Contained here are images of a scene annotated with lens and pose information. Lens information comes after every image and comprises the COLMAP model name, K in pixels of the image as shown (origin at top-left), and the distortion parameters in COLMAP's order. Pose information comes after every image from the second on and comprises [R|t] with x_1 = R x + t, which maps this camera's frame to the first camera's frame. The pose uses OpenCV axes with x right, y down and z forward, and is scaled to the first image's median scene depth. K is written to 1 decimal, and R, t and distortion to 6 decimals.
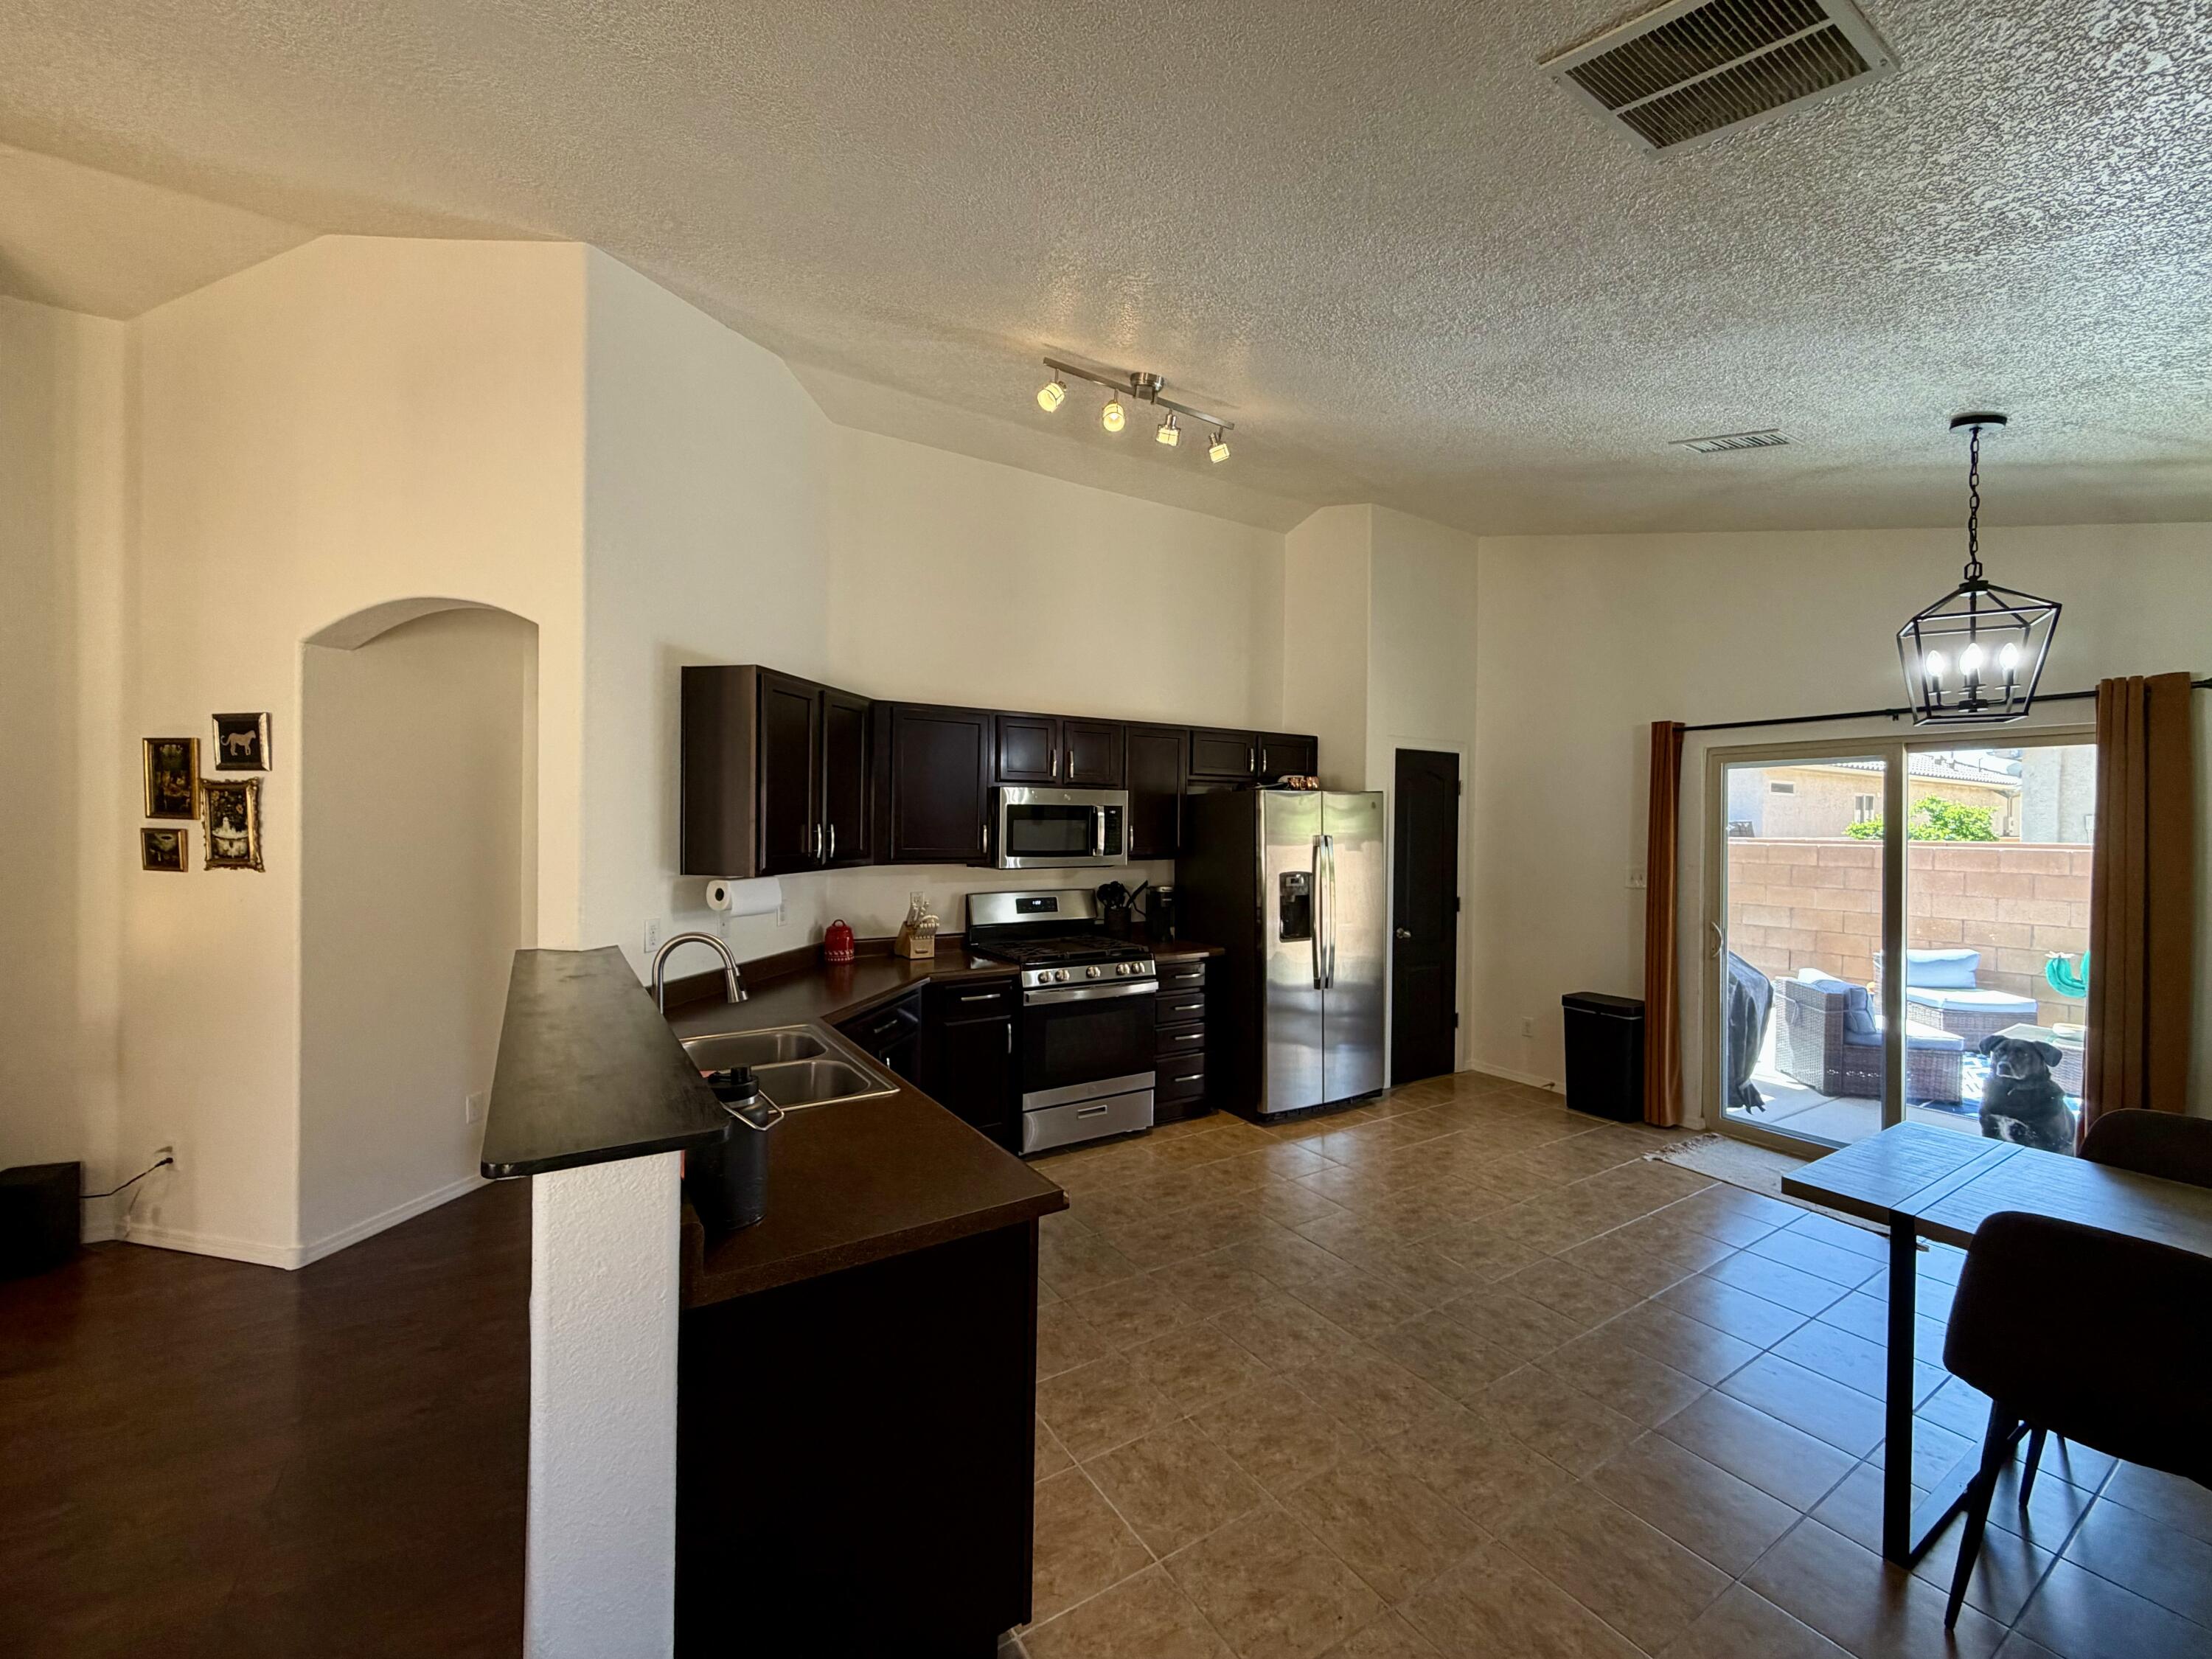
lens RADIAL K [[878.7, 0, 1100.4], [0, 878.7, 836.7], [0, 0, 1]] dist [0.000428, 0.000093]
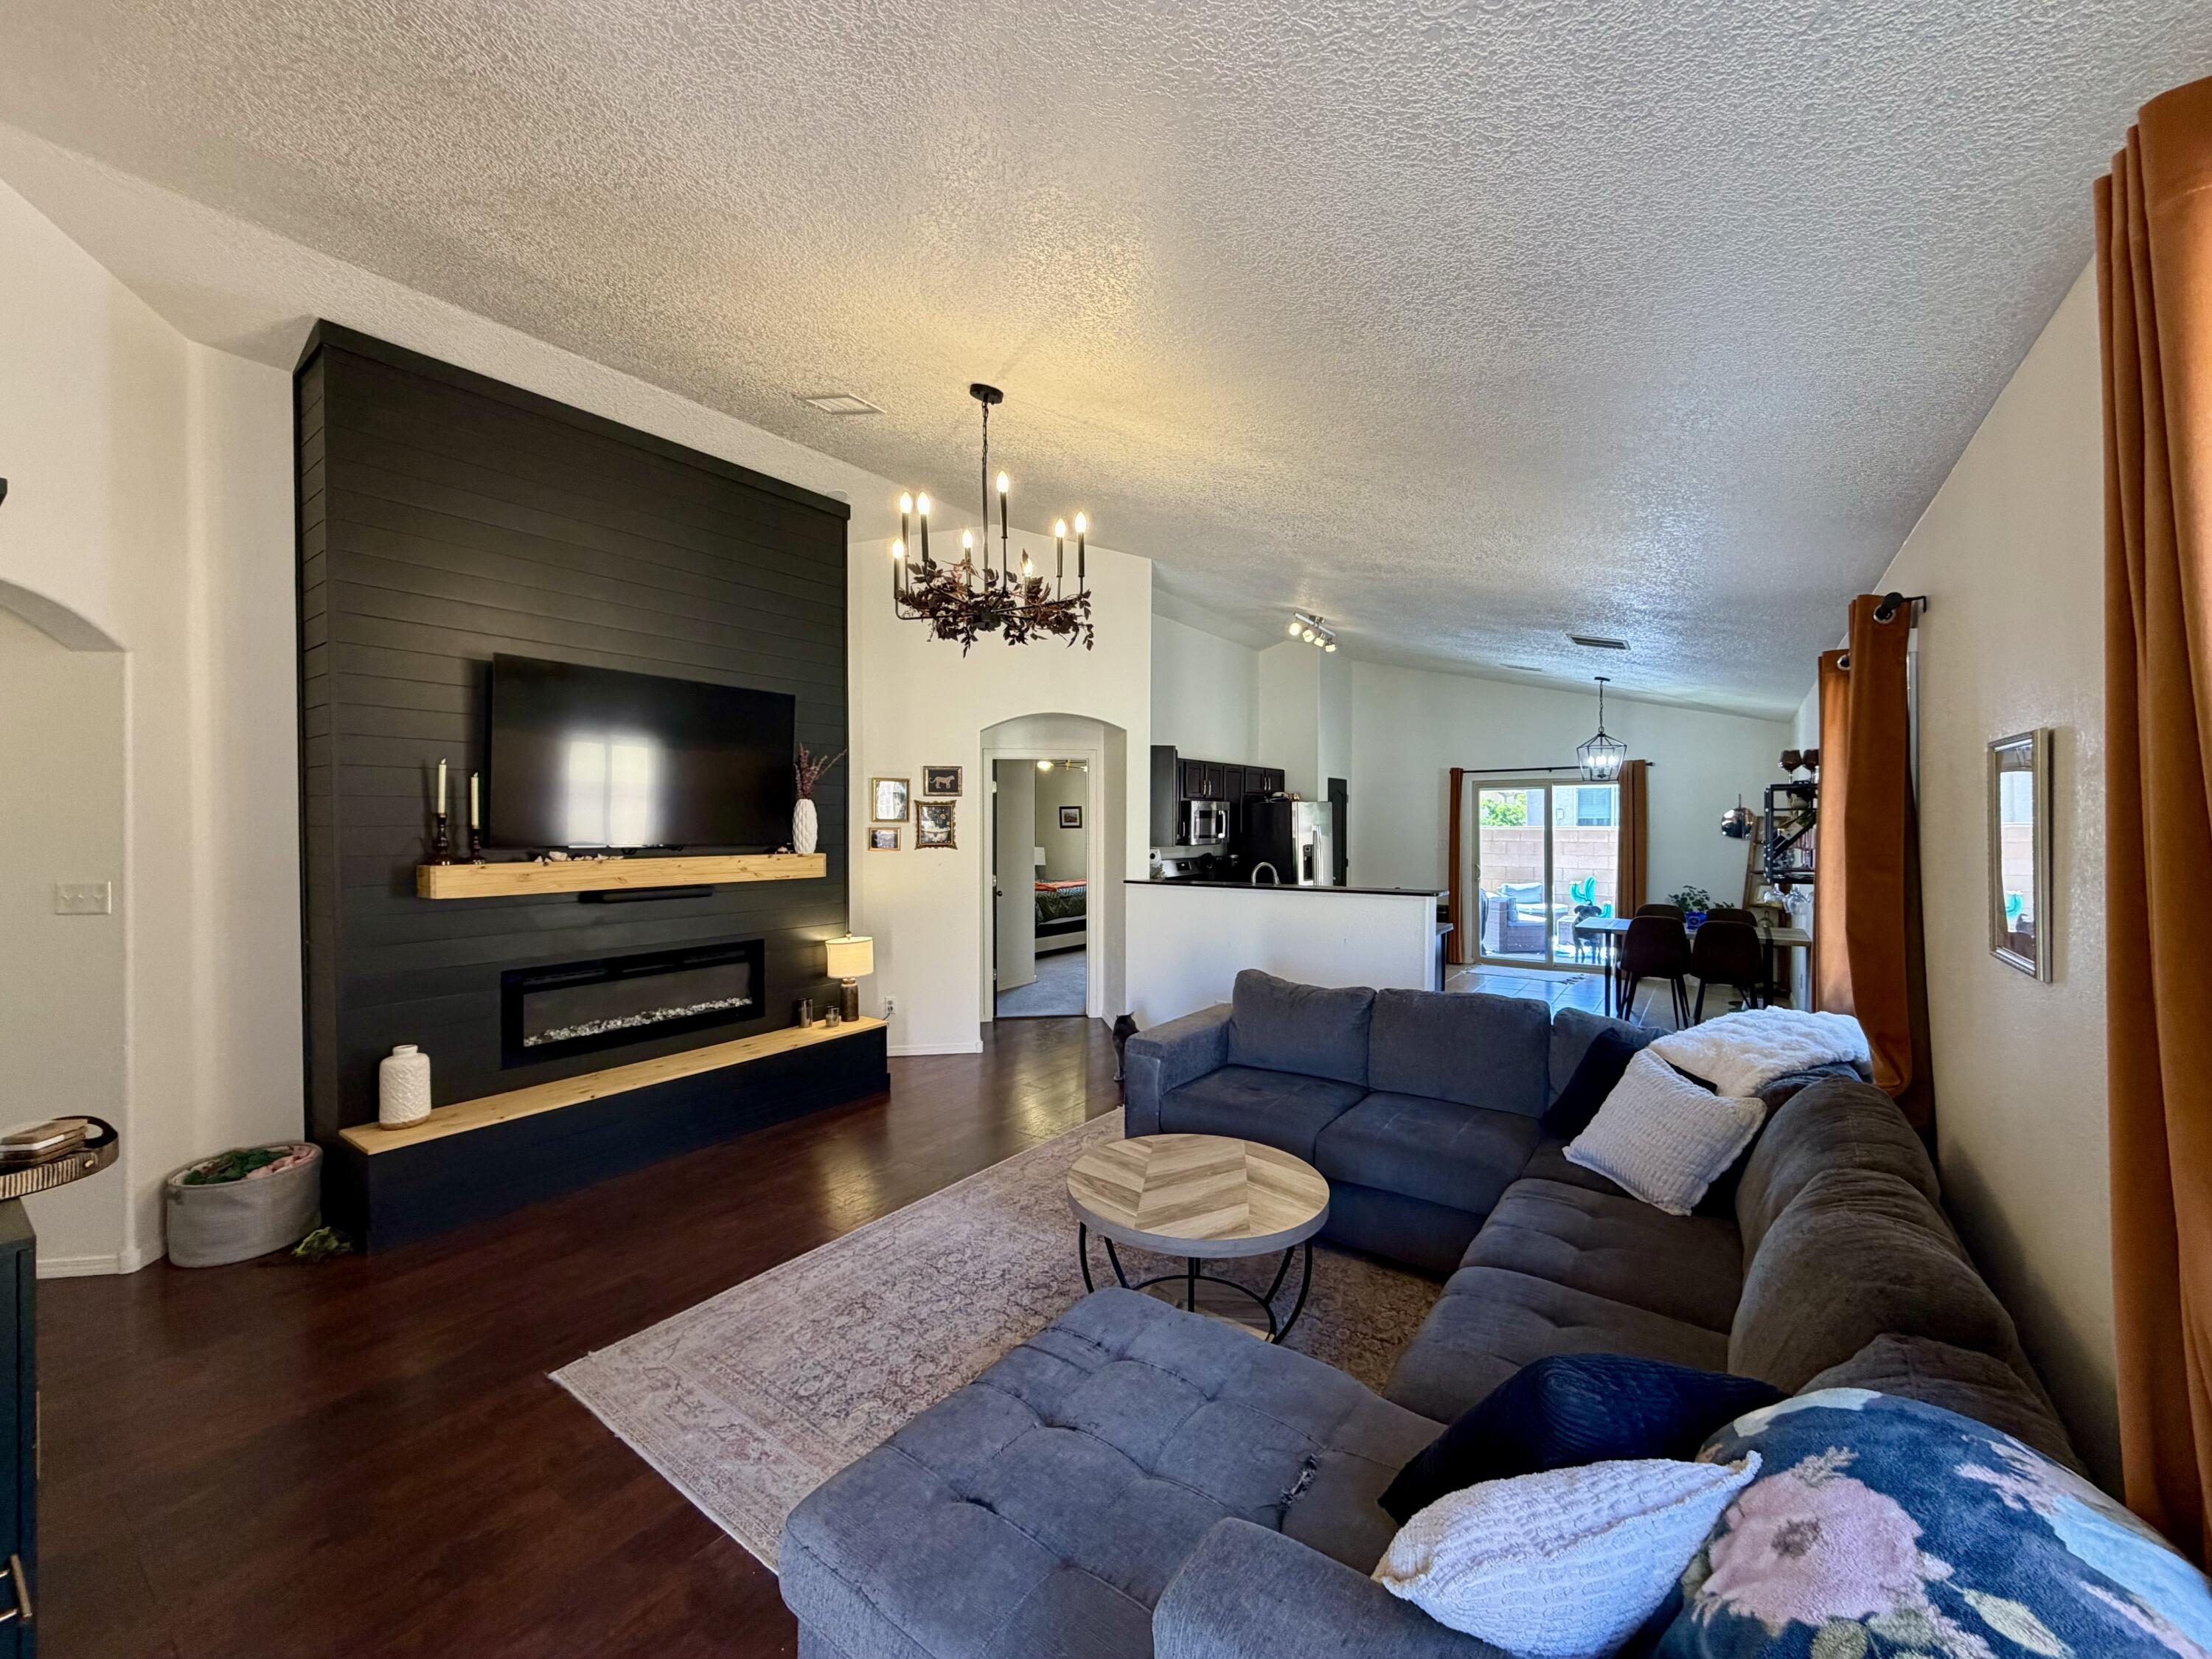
lens RADIAL K [[878.7, 0, 1099.3], [0, 878.7, 828.3], [0, 0, 1]] dist [0.000428, 0.000093]
pose [[0.923210, -0.013821, 0.384046, -0.932864], [0.015936, 0.999870, -0.002325, 0.002735], [-0.383964, 0.008266, 0.923311, -0.587930]]
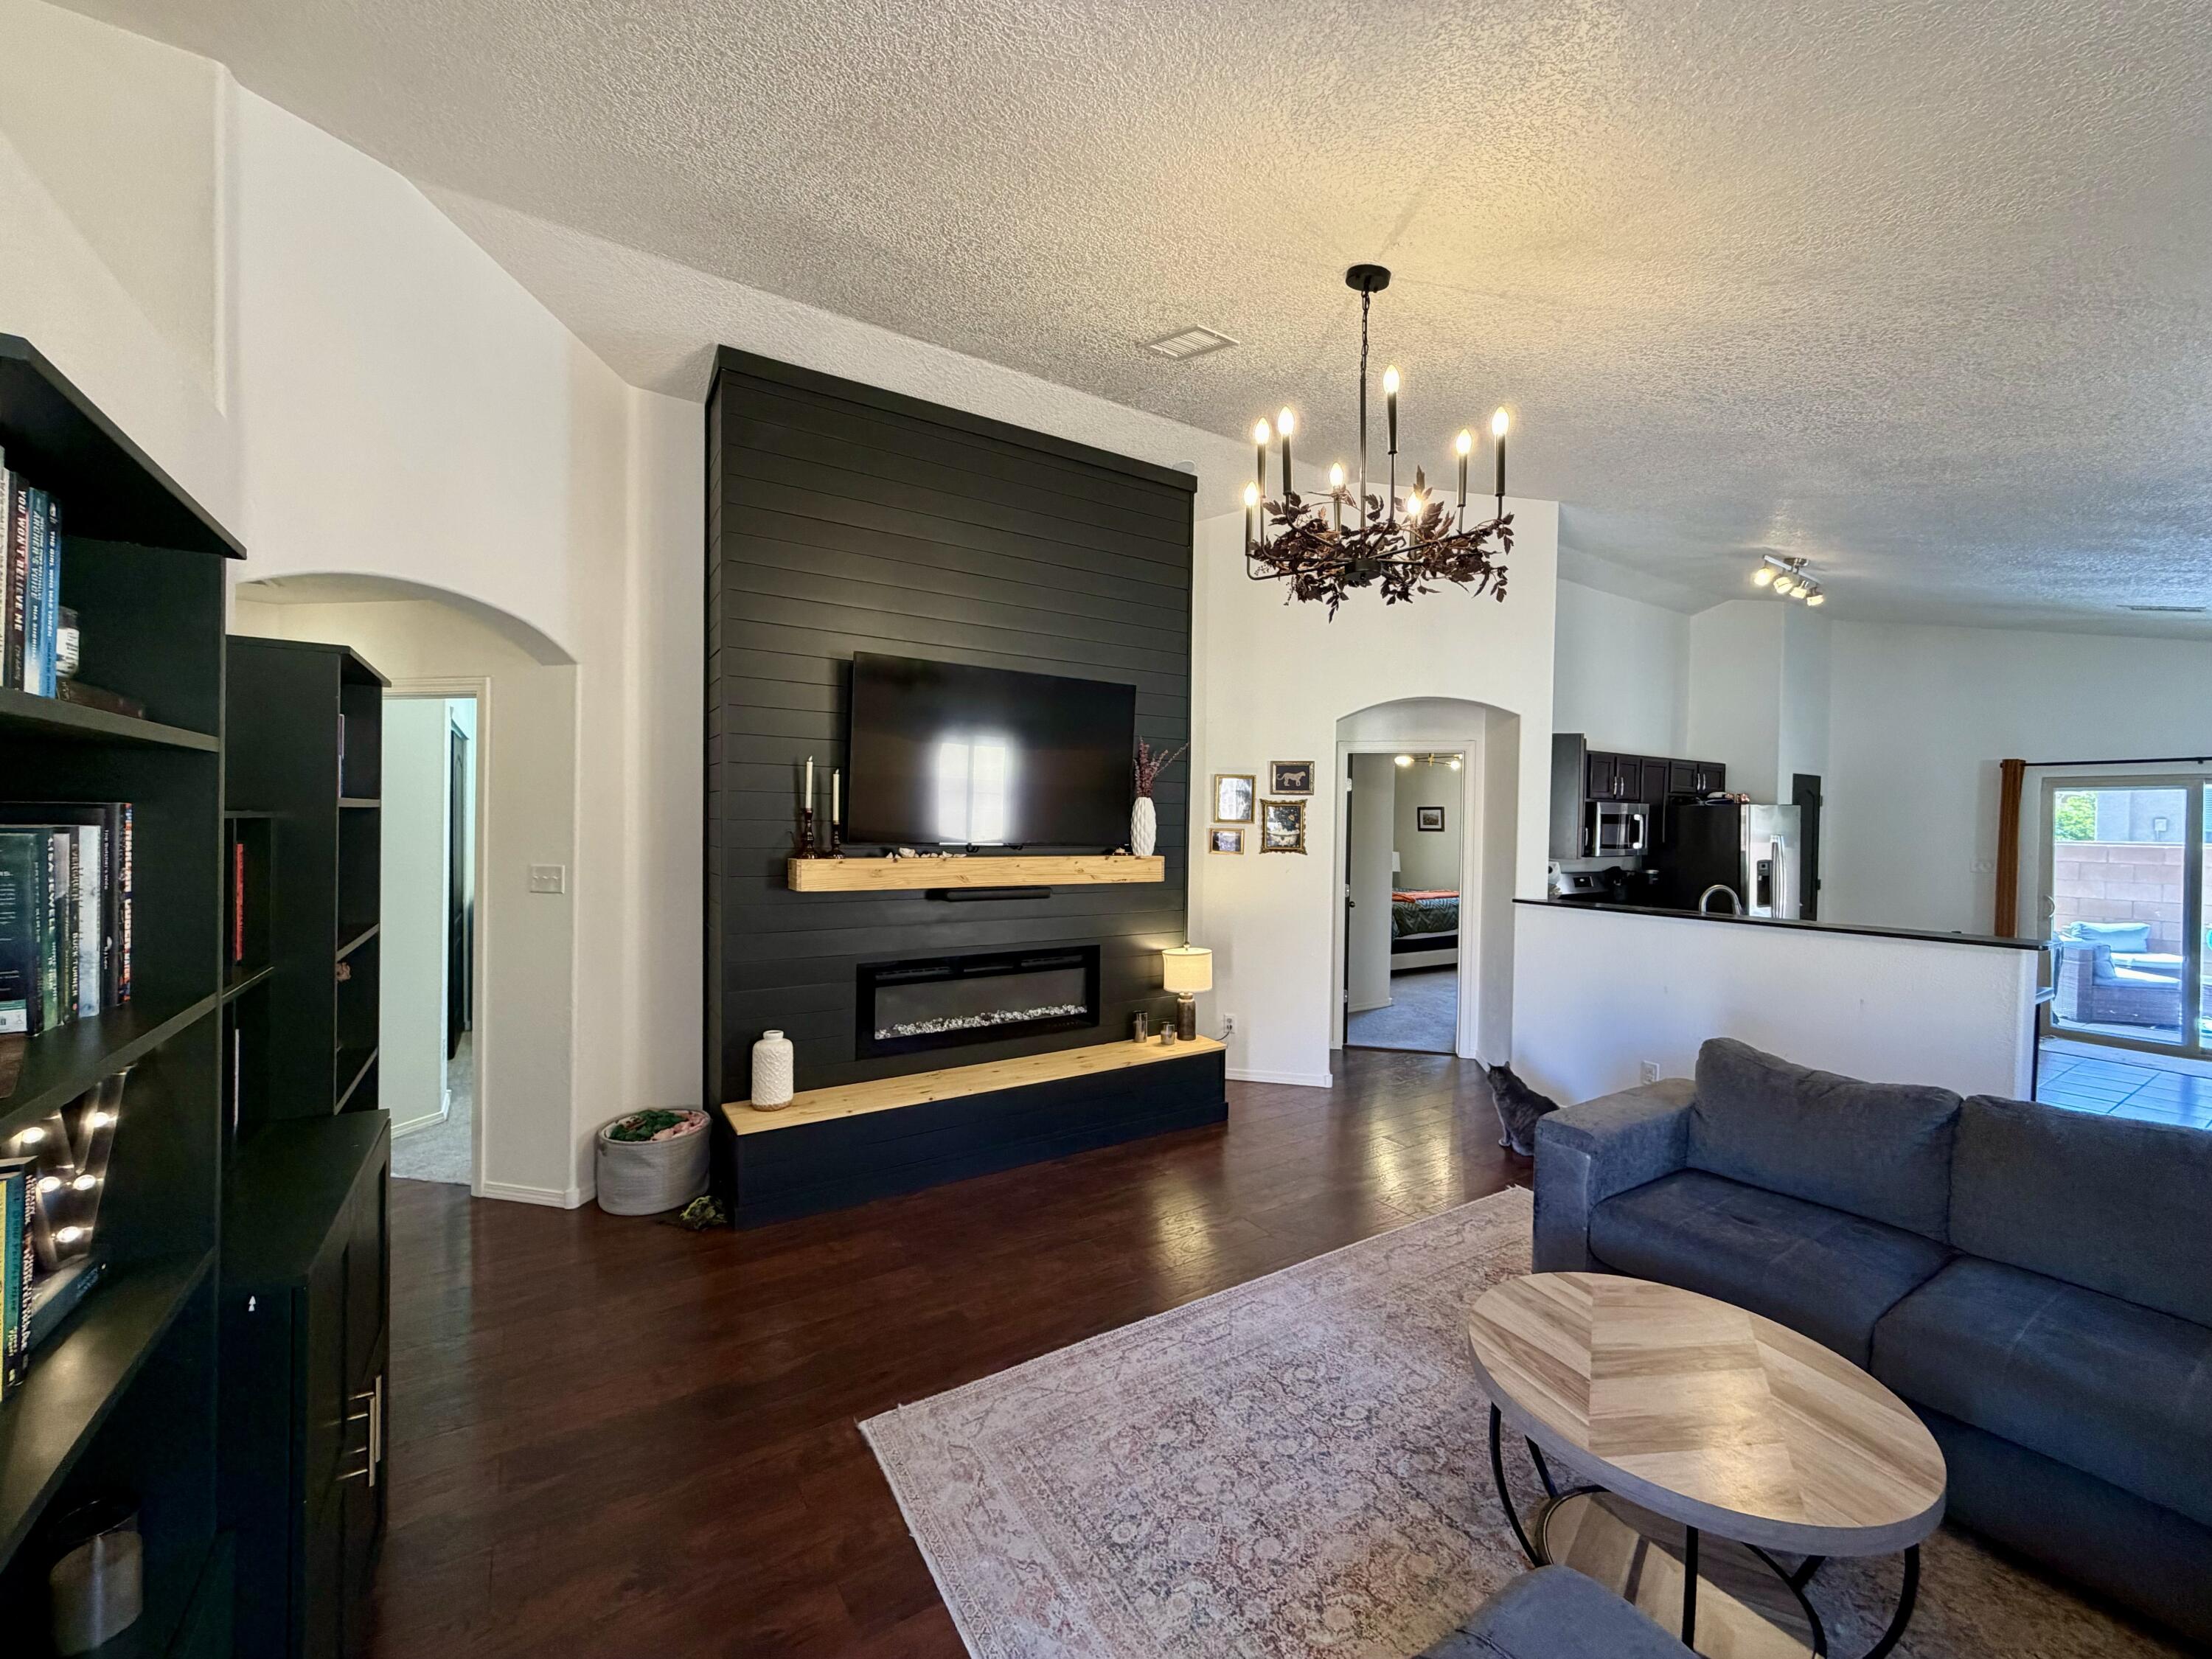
lens RADIAL K [[878.7, 0, 1101.8], [0, 878.7, 825.4], [0, 0, 1]] dist [0.000428, 0.000093]
pose [[0.999881, 0.005107, 0.014583, -0.914407], [-0.005017, 0.999968, -0.006177, -0.002733], [-0.014614, 0.006103, 0.999875, -0.457009]]
